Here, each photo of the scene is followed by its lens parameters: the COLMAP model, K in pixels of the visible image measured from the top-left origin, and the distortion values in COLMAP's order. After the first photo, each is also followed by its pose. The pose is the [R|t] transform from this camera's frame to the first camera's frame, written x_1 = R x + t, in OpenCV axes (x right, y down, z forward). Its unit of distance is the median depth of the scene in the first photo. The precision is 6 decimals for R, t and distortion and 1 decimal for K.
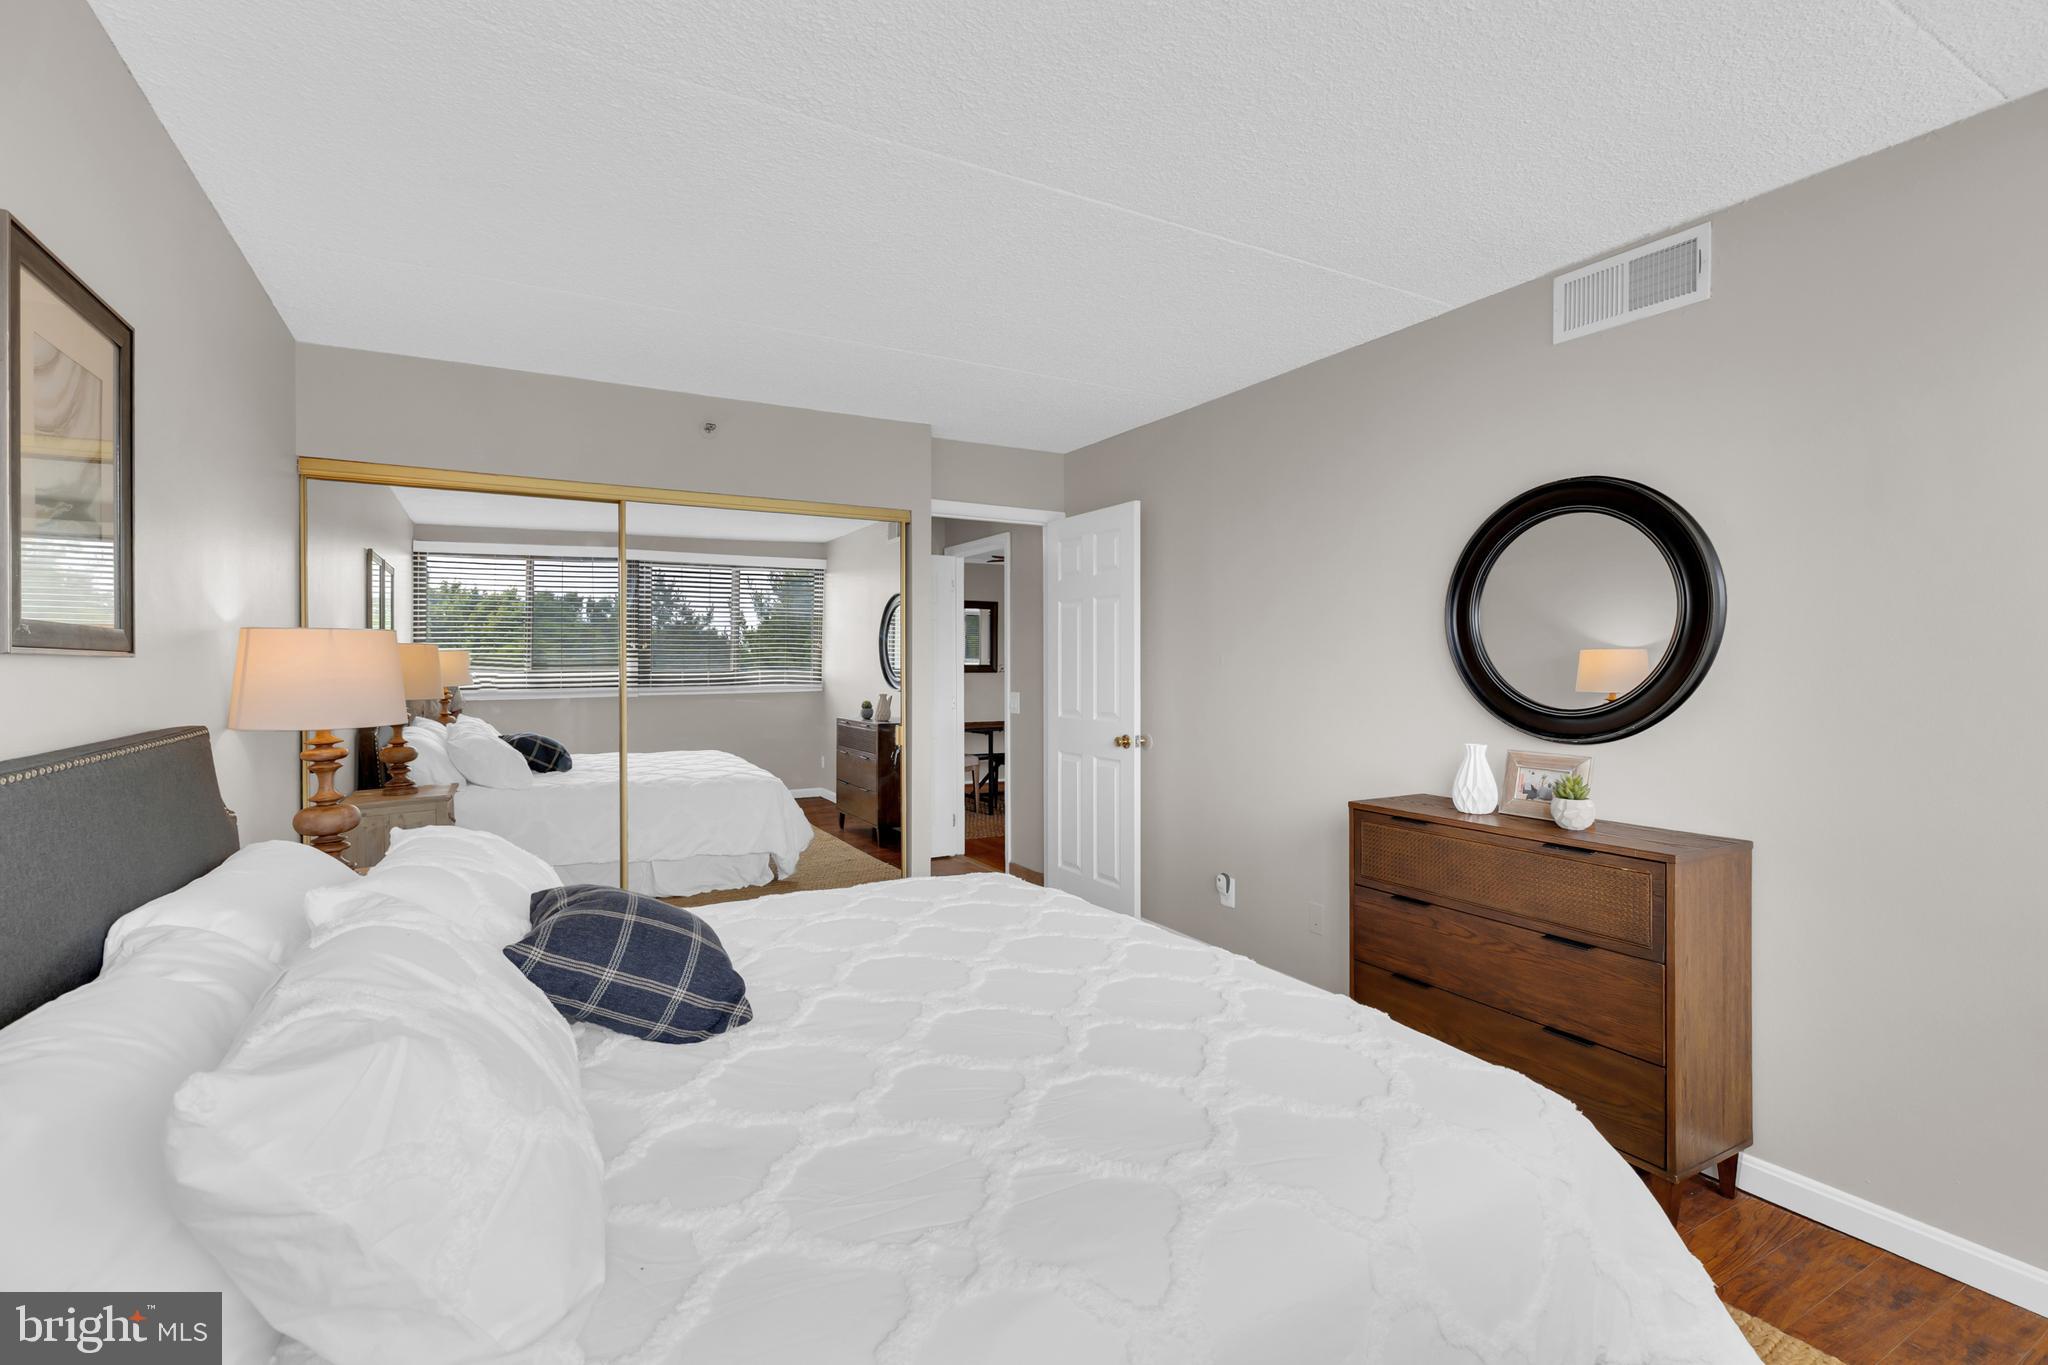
lens RADIAL K [[917.2, 0, 1007.6], [0, 917.2, 680.9], [0, 0, 1]] dist [0.003777, 0.000551]
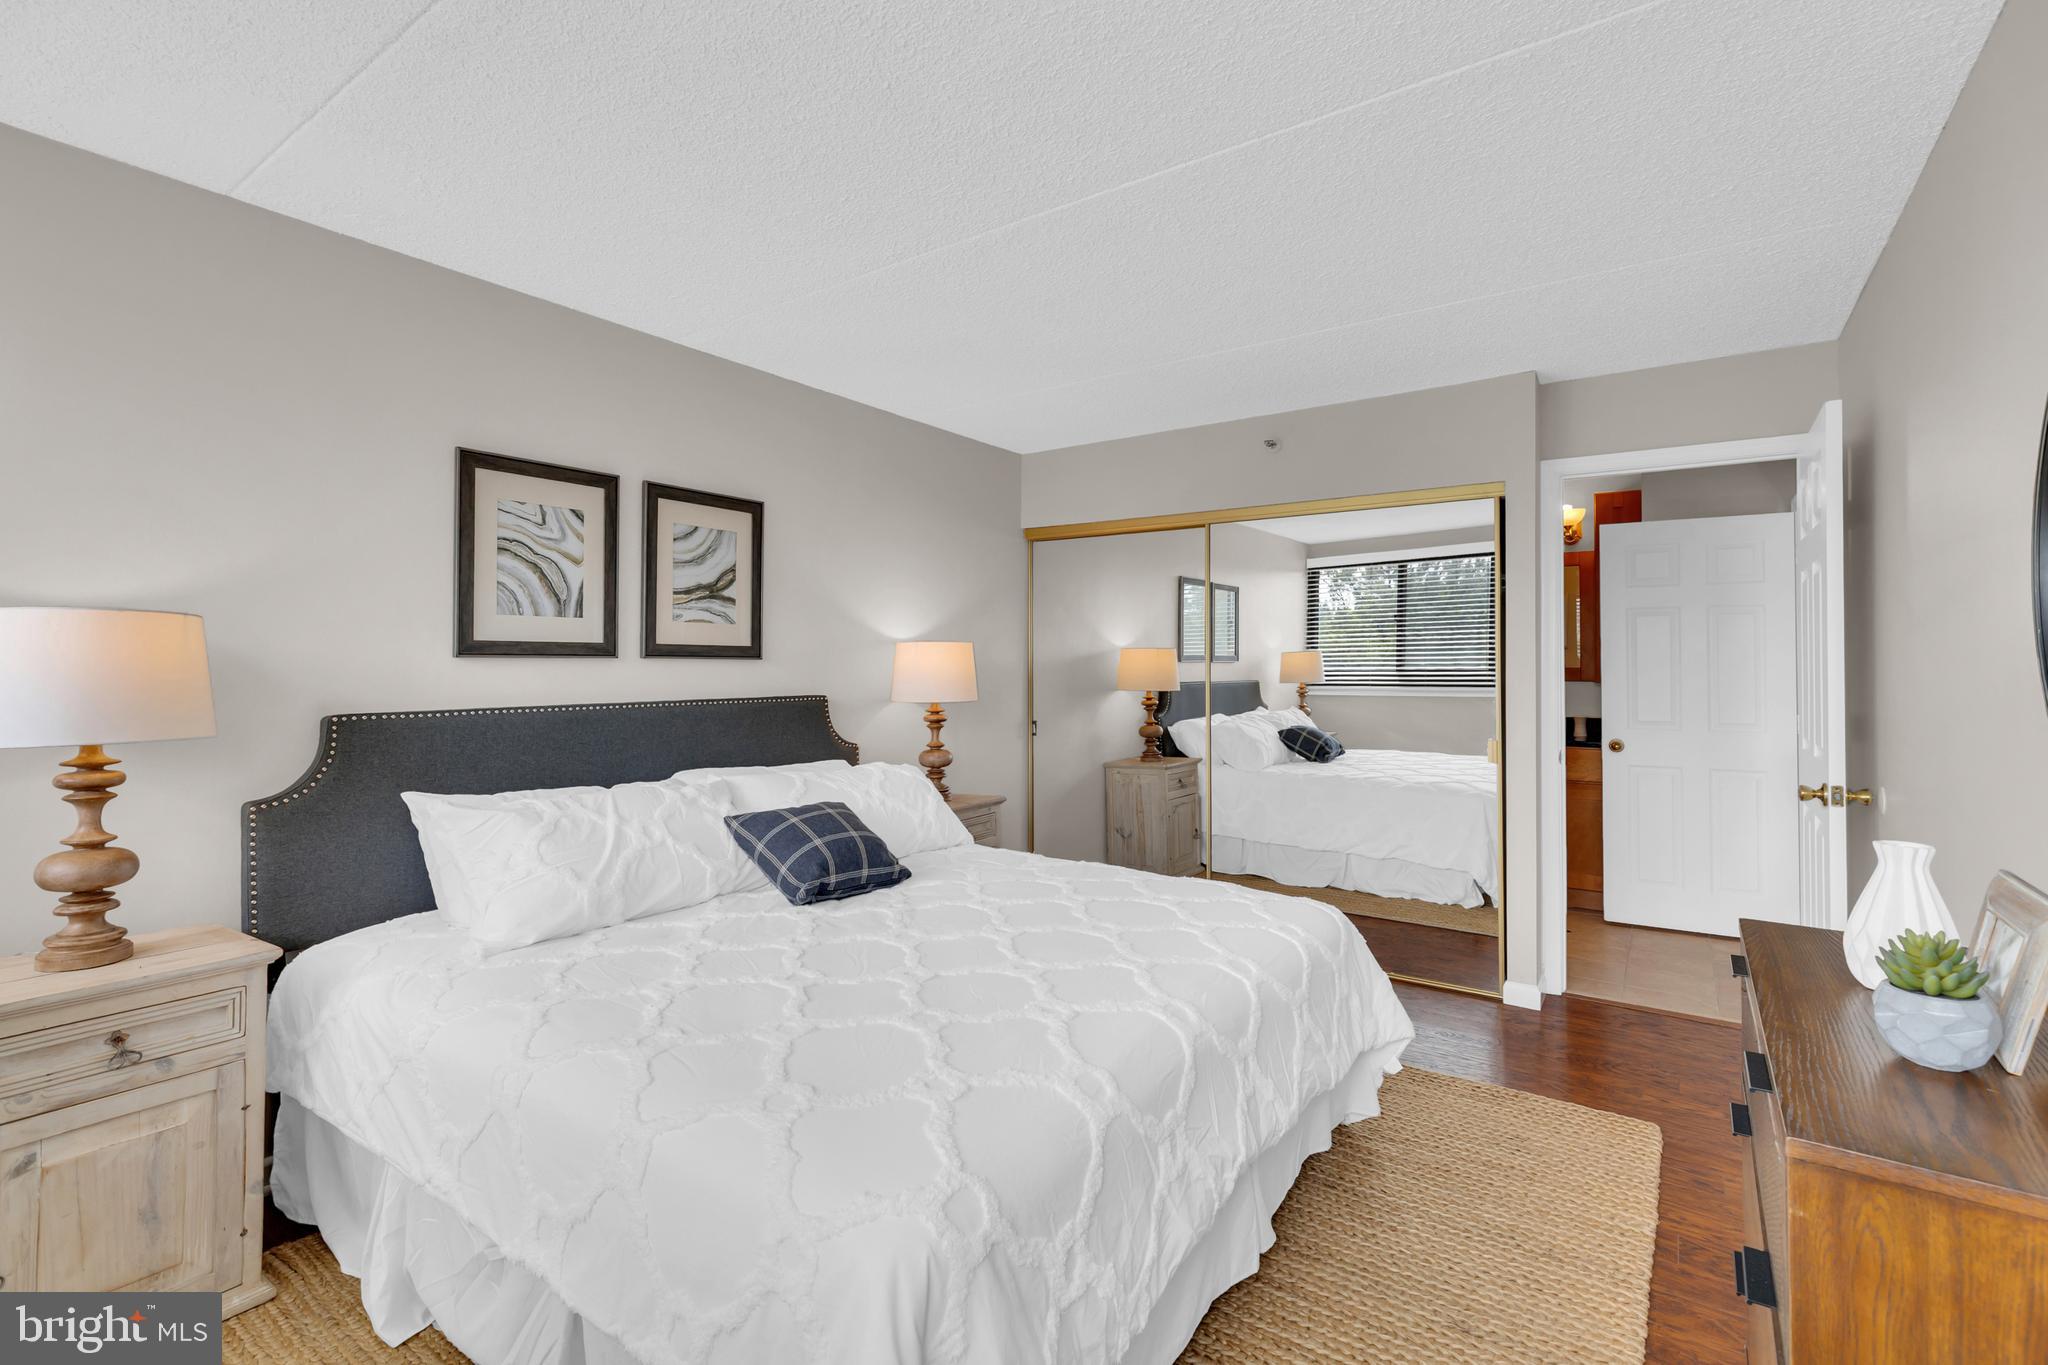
lens RADIAL K [[929.1, 0, 1015.8], [0, 929.1, 643.4], [0, 0, 1]] dist [0.018773, 0.000203]
pose [[0.435738, -0.013039, -0.899979, 0.634168], [-0.021041, 0.999474, -0.024667, -0.011596], [0.899828, 0.029685, 0.435234, 0.318853]]
